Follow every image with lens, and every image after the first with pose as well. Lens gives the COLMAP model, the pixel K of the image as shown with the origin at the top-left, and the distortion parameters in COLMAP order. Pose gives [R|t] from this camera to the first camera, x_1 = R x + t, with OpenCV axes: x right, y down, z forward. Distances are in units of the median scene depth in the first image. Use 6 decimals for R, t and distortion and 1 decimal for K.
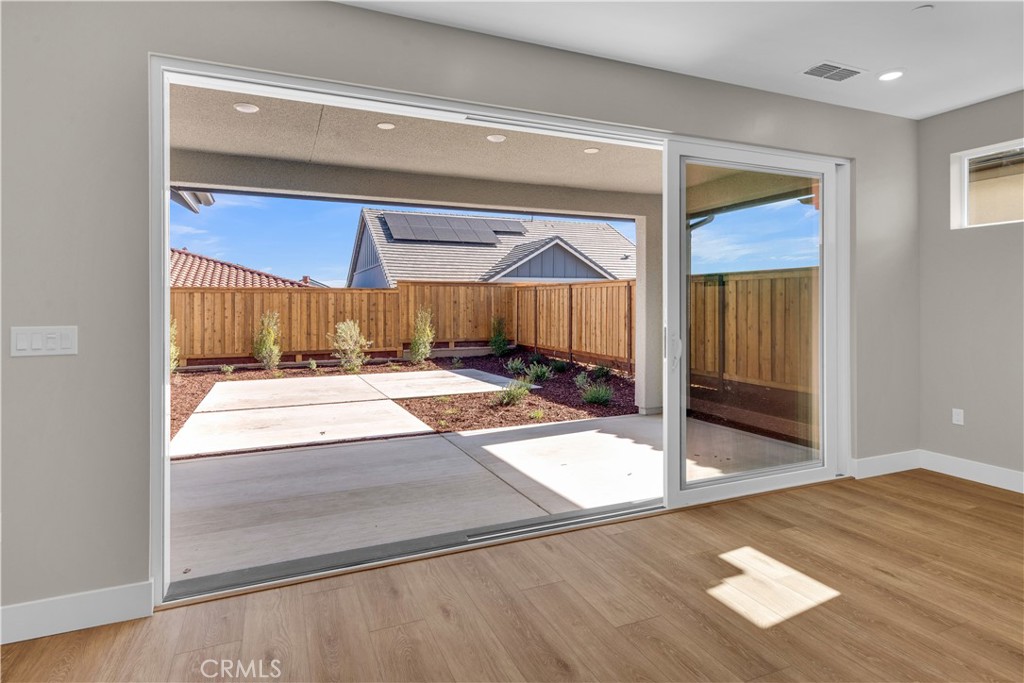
lens RADIAL K [[557.0, 0, 507.4], [0, 557.0, 303.7], [0, 0, 1]] dist [0.017106, -0.000842]
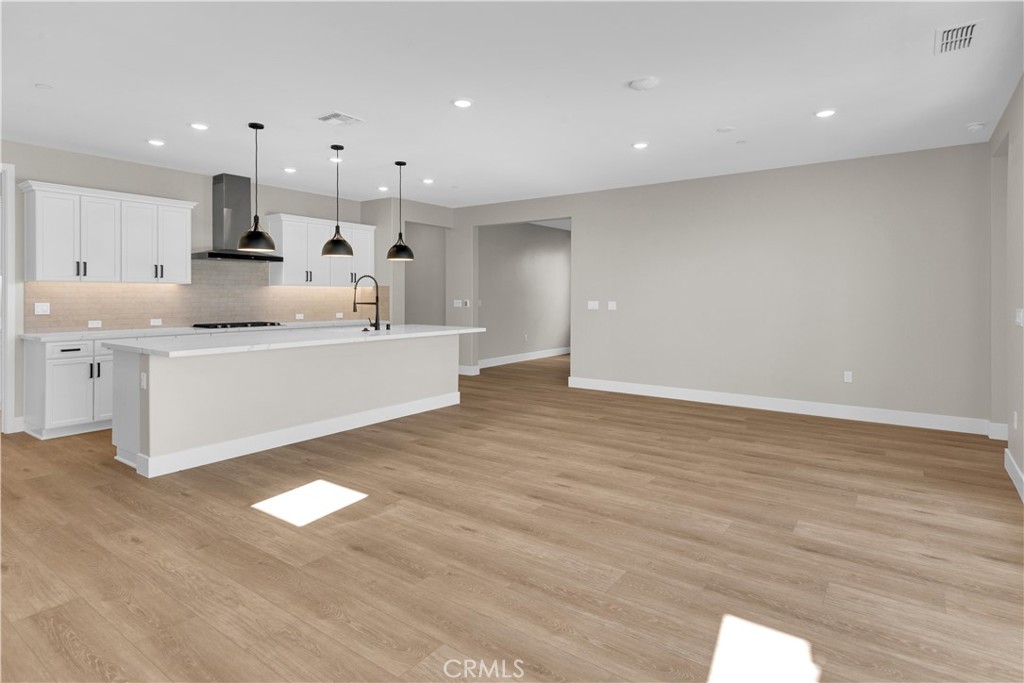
lens RADIAL K [[557.0, 0, 510.6], [0, 557.0, 342.1], [0, 0, 1]] dist [0.017106, -0.000842]
pose [[-0.860504, 0.042012, -0.507708, 1.272349], [-0.000425, 0.996534, 0.083182, 0.000638], [0.509443, 0.071795, -0.857504, 1.574113]]
